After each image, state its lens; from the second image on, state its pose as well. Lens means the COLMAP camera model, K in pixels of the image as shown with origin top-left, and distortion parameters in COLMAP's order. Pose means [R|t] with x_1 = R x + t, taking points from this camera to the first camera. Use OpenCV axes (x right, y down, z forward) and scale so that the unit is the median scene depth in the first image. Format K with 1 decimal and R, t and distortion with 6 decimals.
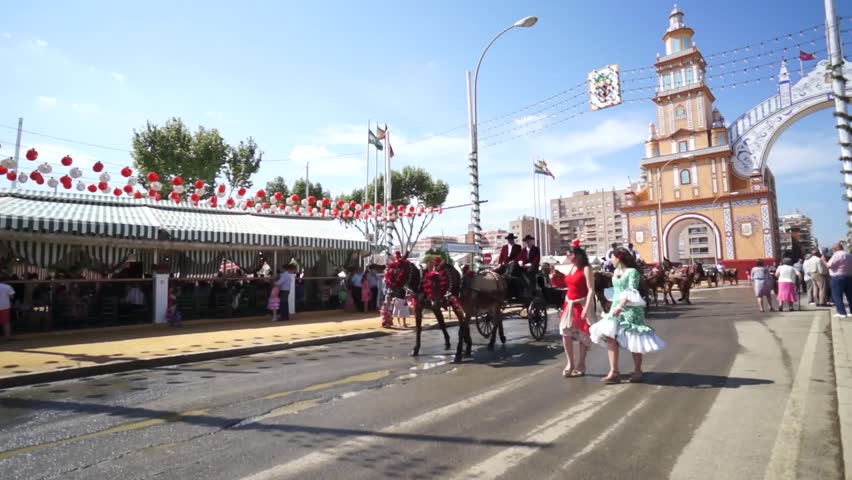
lens RADIAL K [[463.8, 0, 418.2], [0, 463.8, 240.7], [0, 0, 1]] dist [-0.059199, 0.042231]
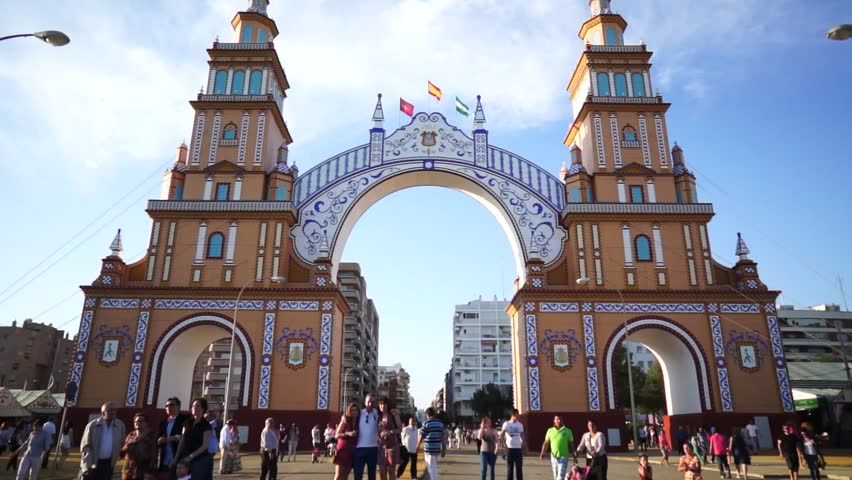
lens RADIAL K [[603.0, 0, 420.3], [0, 603.0, 232.3], [0, 0, 1]] dist [-0.028960, 0.014015]
pose [[0.744290, 0.240237, 0.623152, 0.340877], [-0.081278, 0.958710, -0.272523, 0.019677], [-0.662892, 0.152188, 0.733085, 0.341690]]
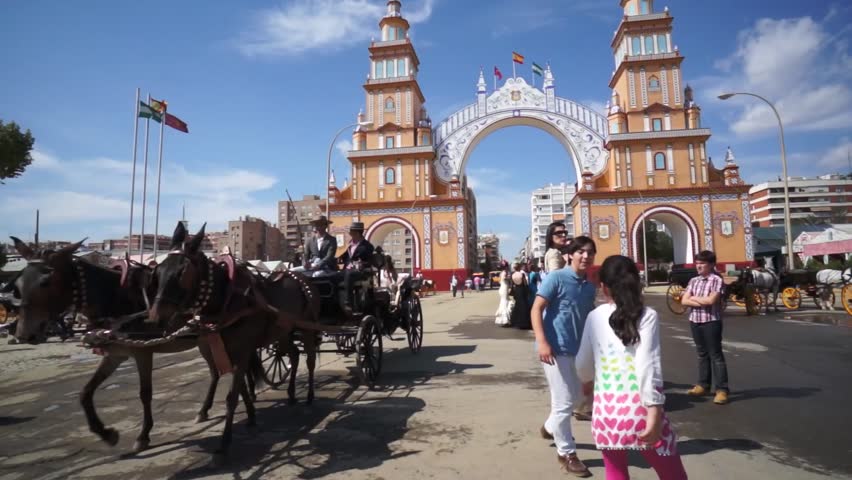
lens RADIAL K [[463.8, 0, 428.2], [0, 463.8, 237.0], [0, 0, 1]] dist [-0.059199, 0.042231]
pose [[0.845182, 0.058570, 0.531260, 0.182618], [-0.046460, 0.998266, -0.036143, 0.010103], [-0.532456, 0.005865, 0.846438, 0.202323]]
